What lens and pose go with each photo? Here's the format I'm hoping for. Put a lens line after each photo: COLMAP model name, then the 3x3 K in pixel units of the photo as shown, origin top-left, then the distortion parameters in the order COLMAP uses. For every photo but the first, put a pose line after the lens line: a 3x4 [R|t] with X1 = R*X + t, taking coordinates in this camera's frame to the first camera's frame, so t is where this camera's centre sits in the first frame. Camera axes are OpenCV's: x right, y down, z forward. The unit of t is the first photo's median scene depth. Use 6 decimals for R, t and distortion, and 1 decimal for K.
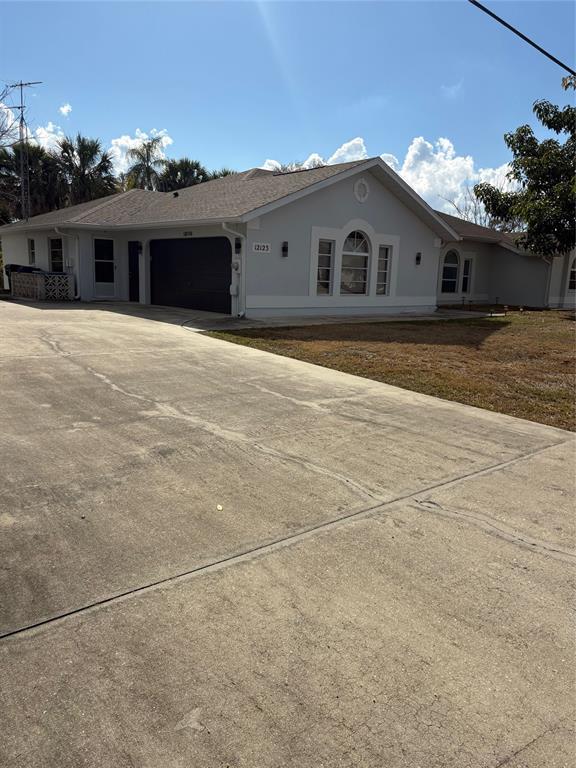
lens RADIAL K [[573.8, 0, 277.7], [0, 573.8, 384.7], [0, 0, 1]] dist [0.038457, -0.002159]
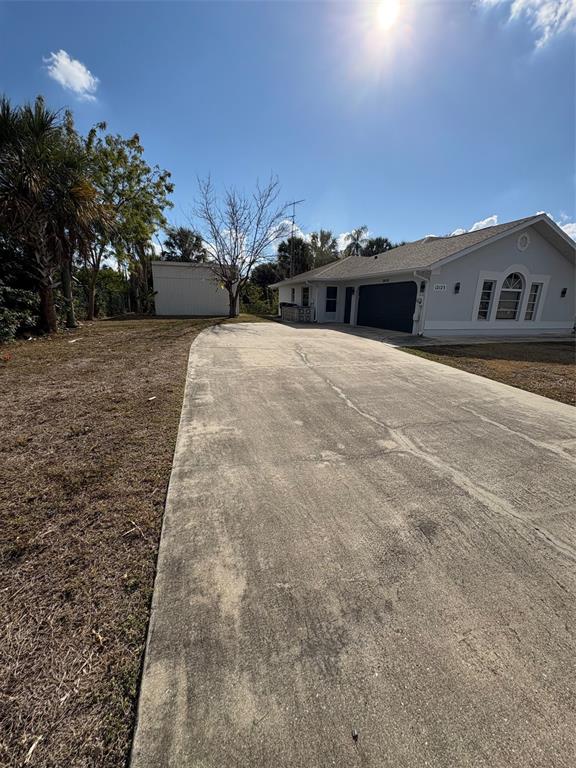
lens RADIAL K [[306.2, 0, 288.0], [0, 306.2, 384.0], [0, 0, 1]] dist [0.000582, -0.000066]
pose [[0.918067, 0.086117, -0.386958, -0.058661], [-0.062108, 0.995311, 0.074151, -0.030337], [0.391529, -0.044043, 0.919111, 0.131158]]
